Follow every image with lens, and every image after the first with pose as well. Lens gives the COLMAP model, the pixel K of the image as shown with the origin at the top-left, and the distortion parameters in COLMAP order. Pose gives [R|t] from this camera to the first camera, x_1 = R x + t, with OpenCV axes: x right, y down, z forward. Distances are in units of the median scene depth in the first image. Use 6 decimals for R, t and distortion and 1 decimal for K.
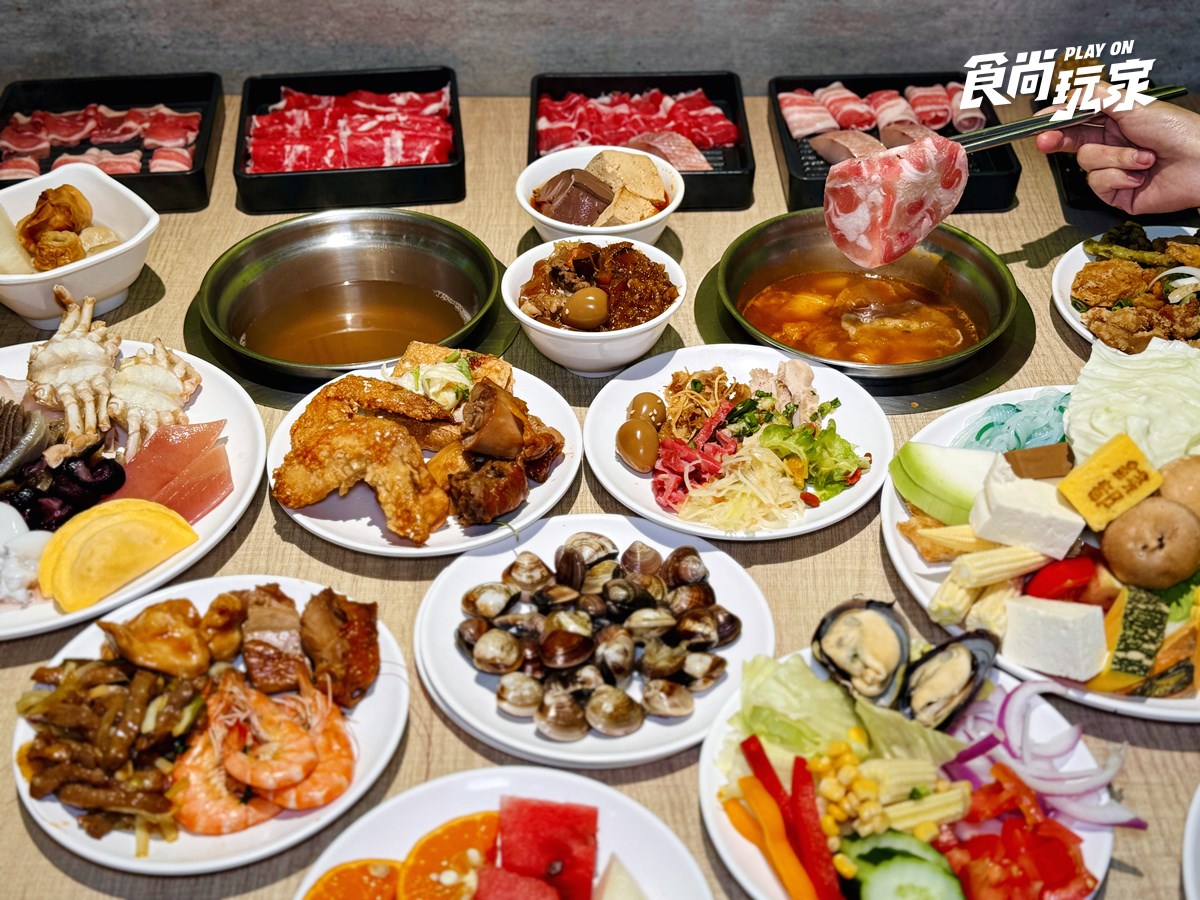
lens RADIAL K [[1535.1, 0, 599.5], [0, 1535.1, 450.0], [0, 0, 1]] dist [0.116261, -0.018666]
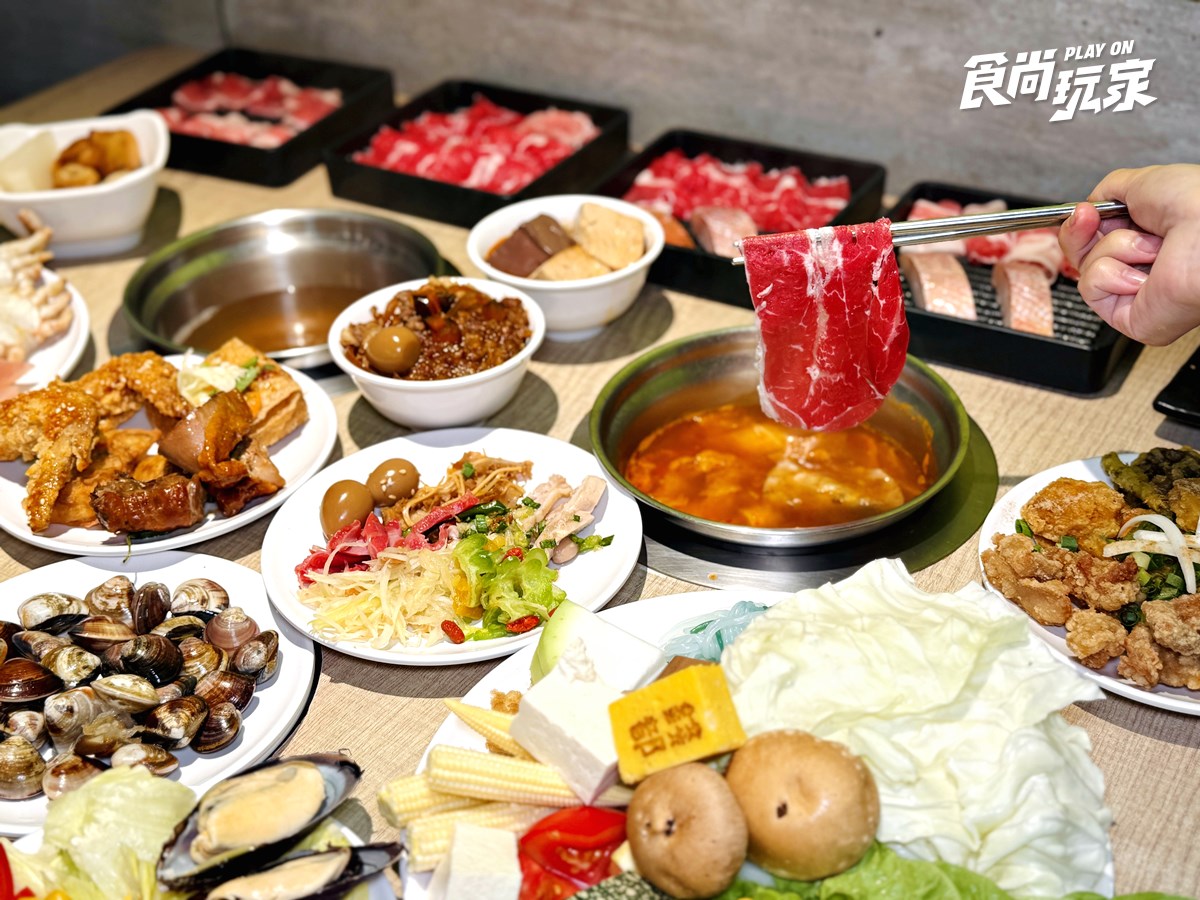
lens RADIAL K [[1535.1, 0, 599.5], [0, 1535.1, 450.0], [0, 0, 1]] dist [0.116261, -0.018666]
pose [[0.843633, 0.270793, -0.463632, 0.520241], [-0.301813, 0.953337, 0.007630, -0.082573], [0.444064, 0.133493, 0.885995, 0.304129]]
